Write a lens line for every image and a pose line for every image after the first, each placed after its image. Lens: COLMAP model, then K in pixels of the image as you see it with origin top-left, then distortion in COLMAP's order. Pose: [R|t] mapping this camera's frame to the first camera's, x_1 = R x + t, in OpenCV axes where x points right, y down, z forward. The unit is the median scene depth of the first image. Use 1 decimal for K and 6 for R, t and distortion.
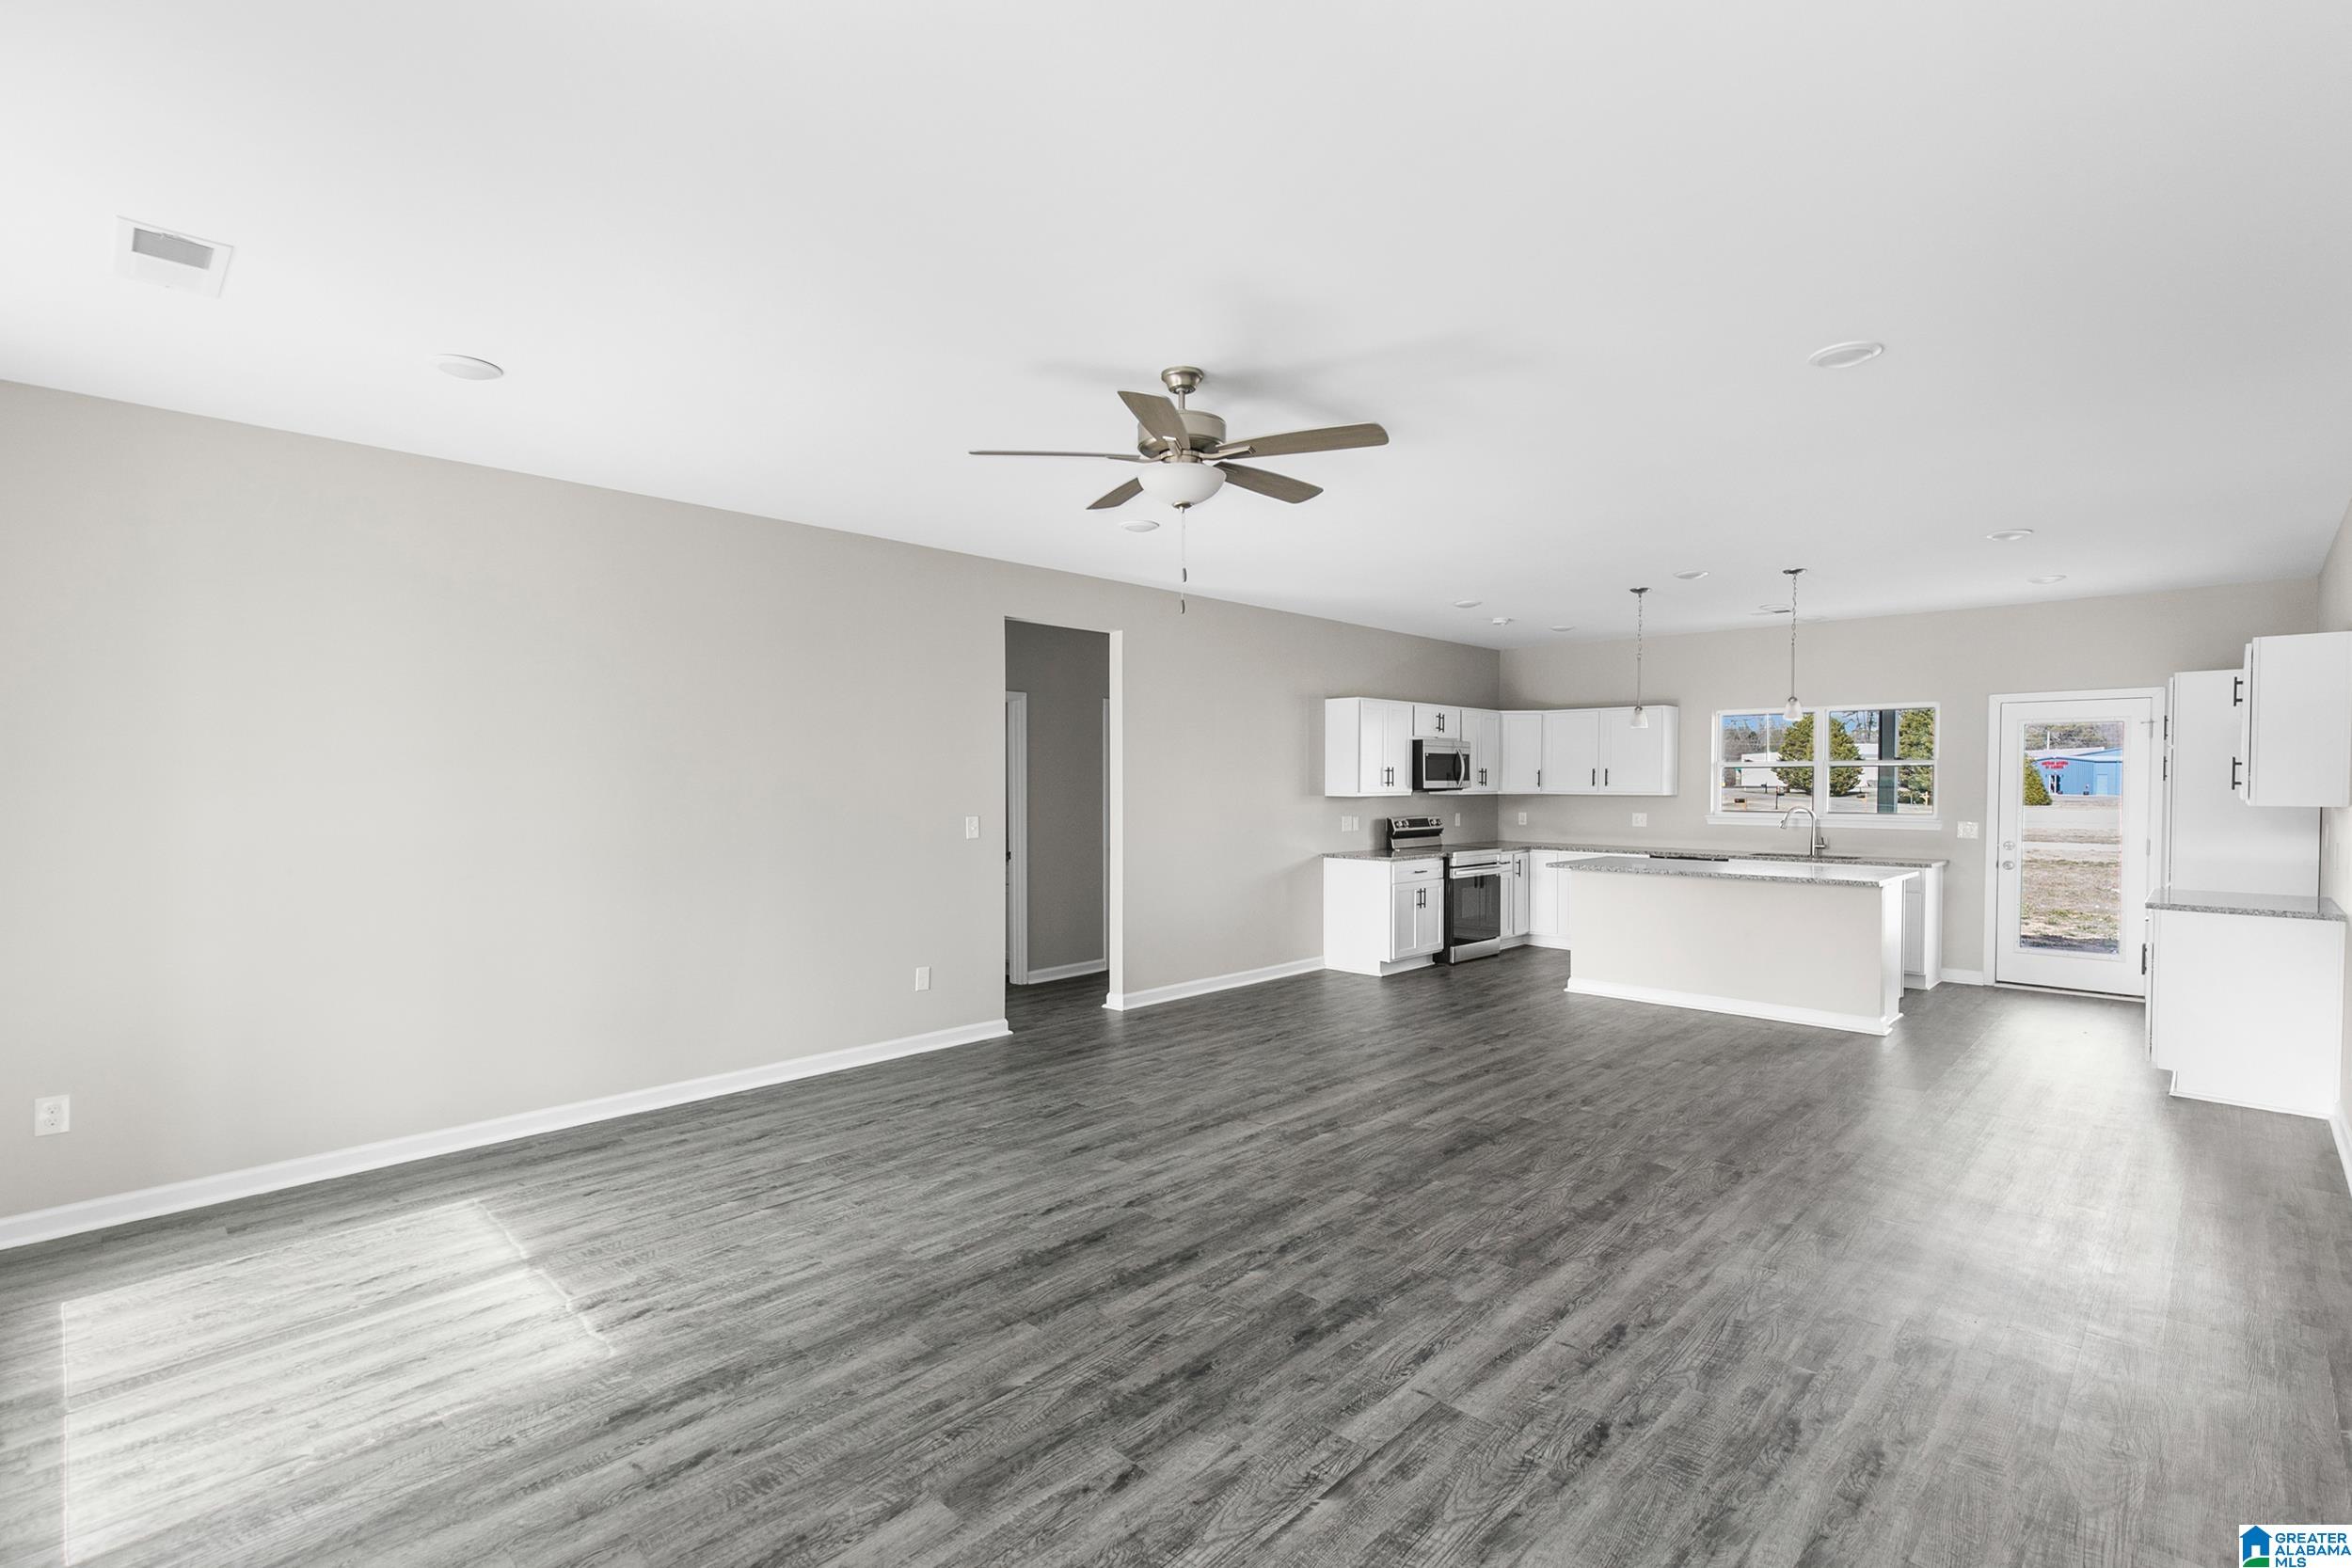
lens RADIAL K [[1072.5, 0, 1185.1], [0, 1072.5, 792.9], [0, 0, 1]] dist [0.011059, -0.000568]
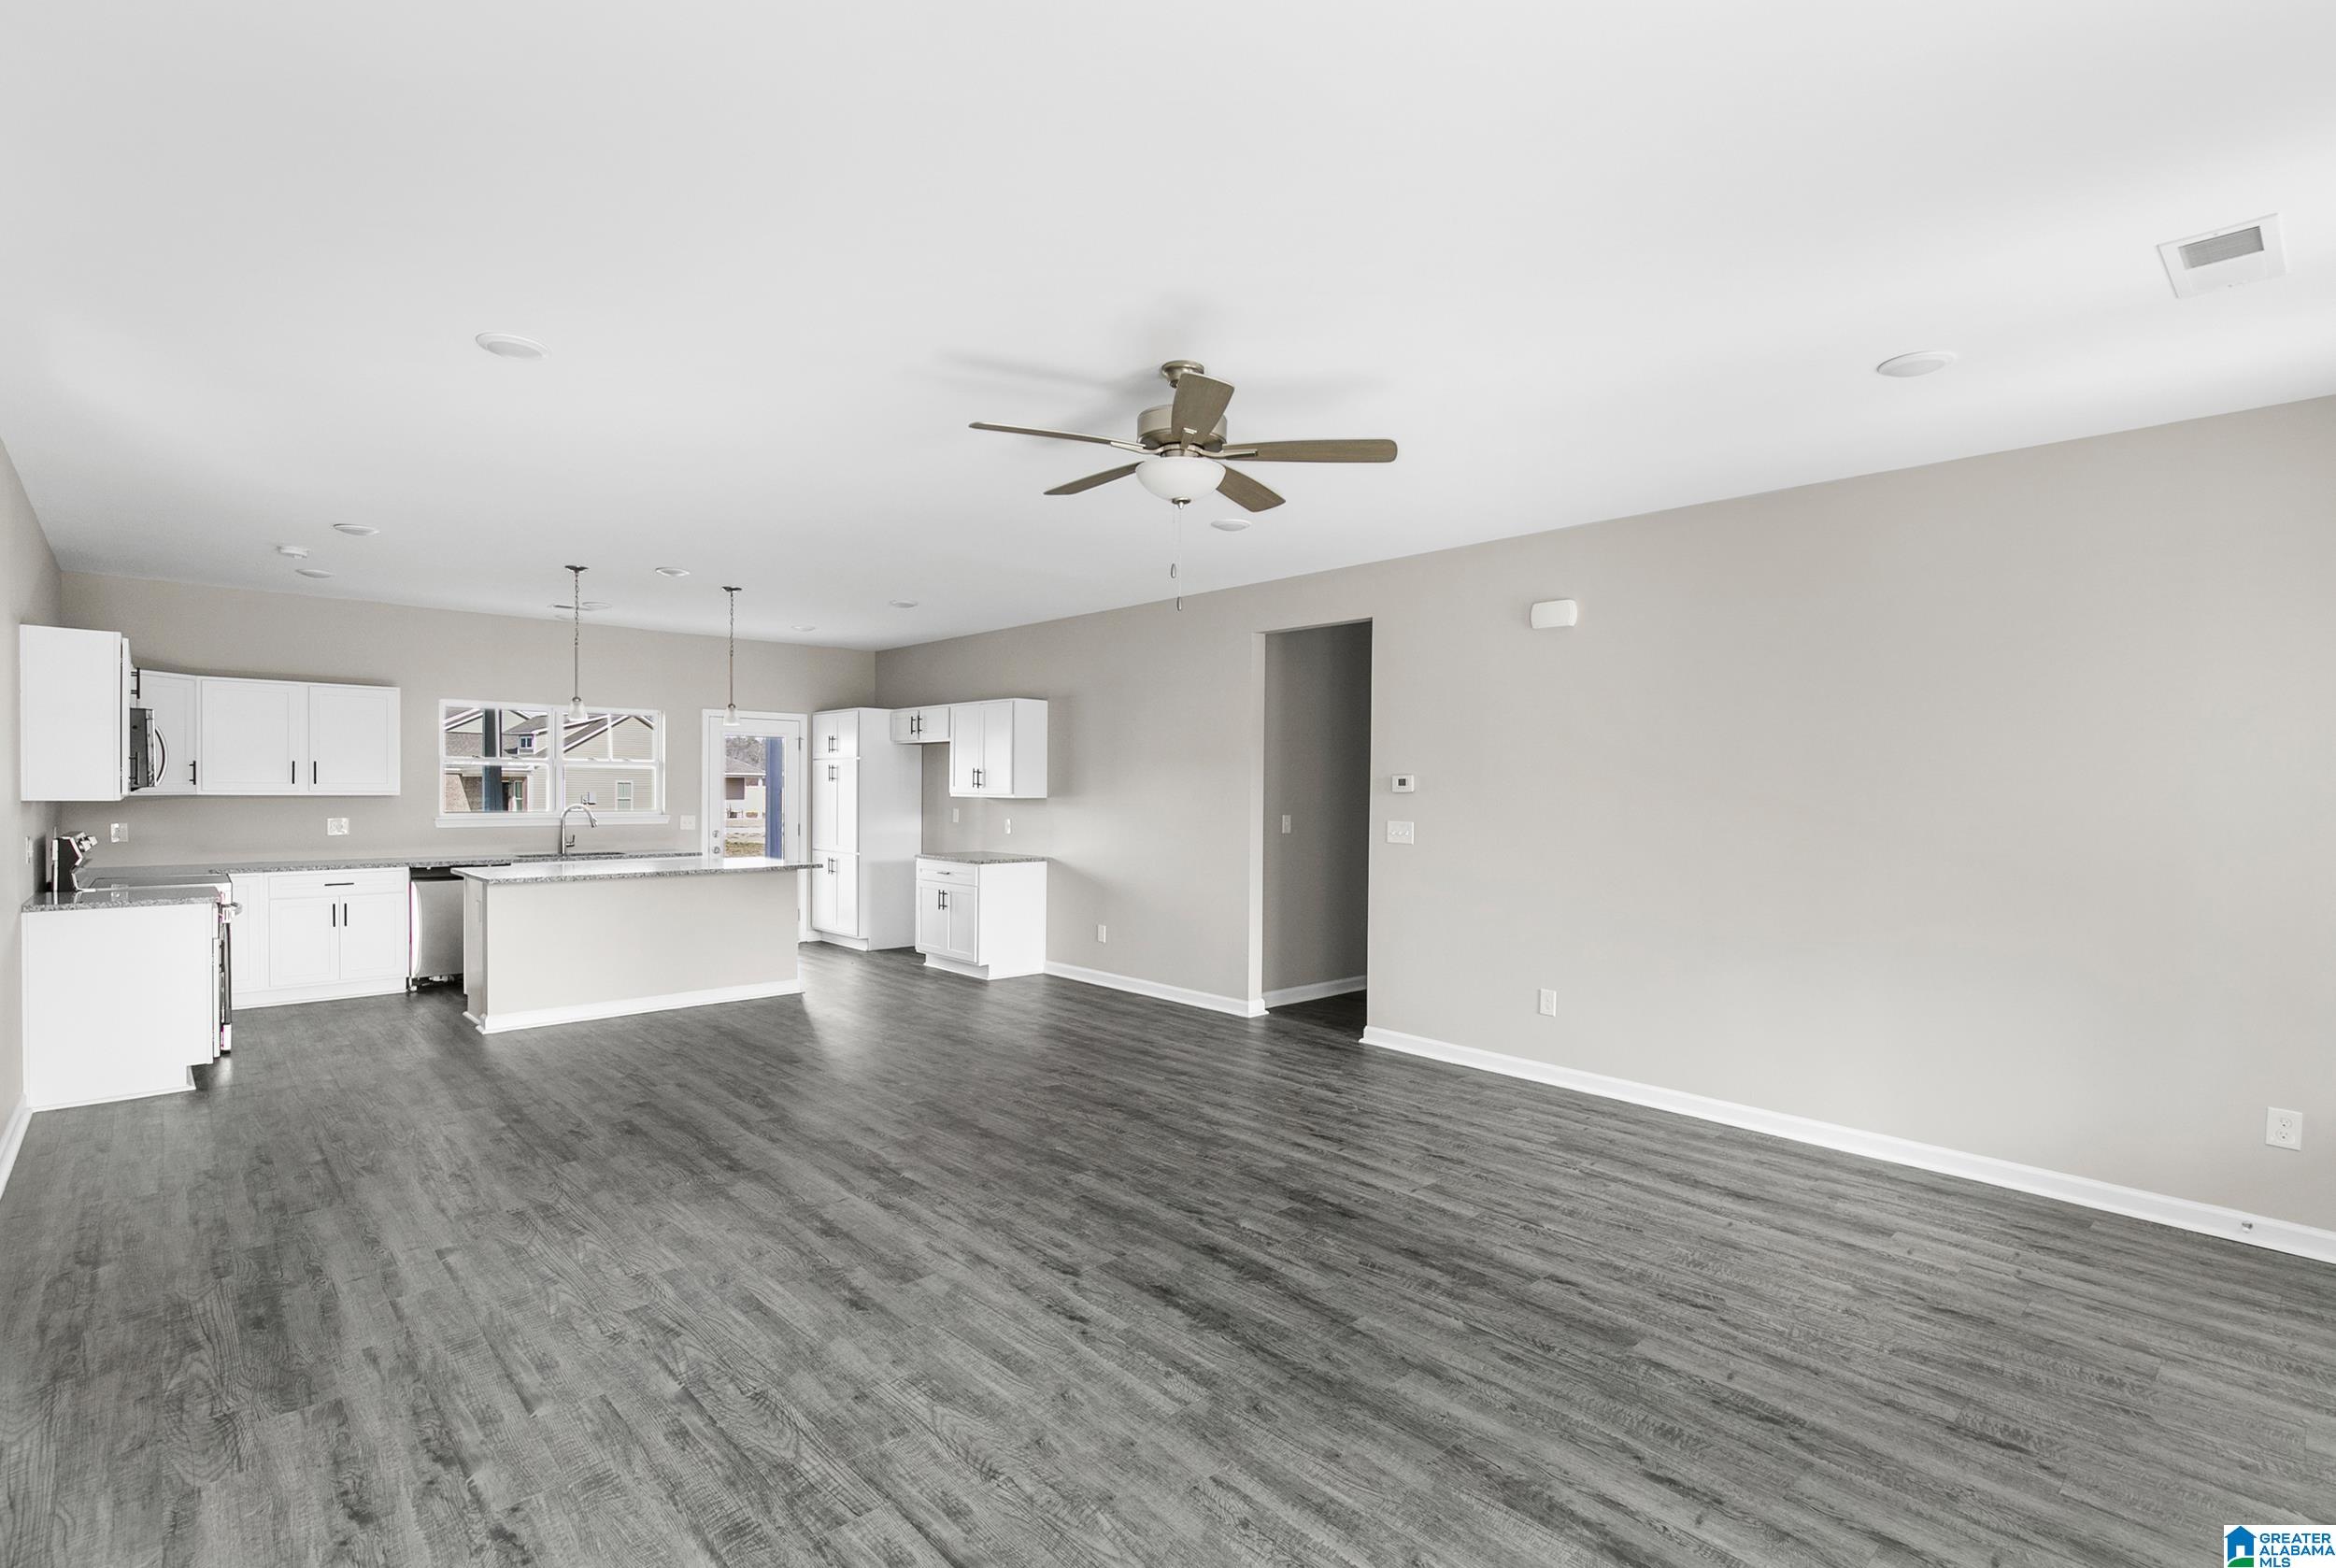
lens RADIAL K [[1074.1, 0, 1172.5], [0, 1074.1, 800.0], [0, 0, 1]] dist [0.012006, -0.000082]
pose [[0.058948, -0.010925, 0.998201, -0.940610], [0.001145, 0.999940, 0.010876, -0.006863], [-0.998260, 0.000502, 0.058957, 0.899352]]
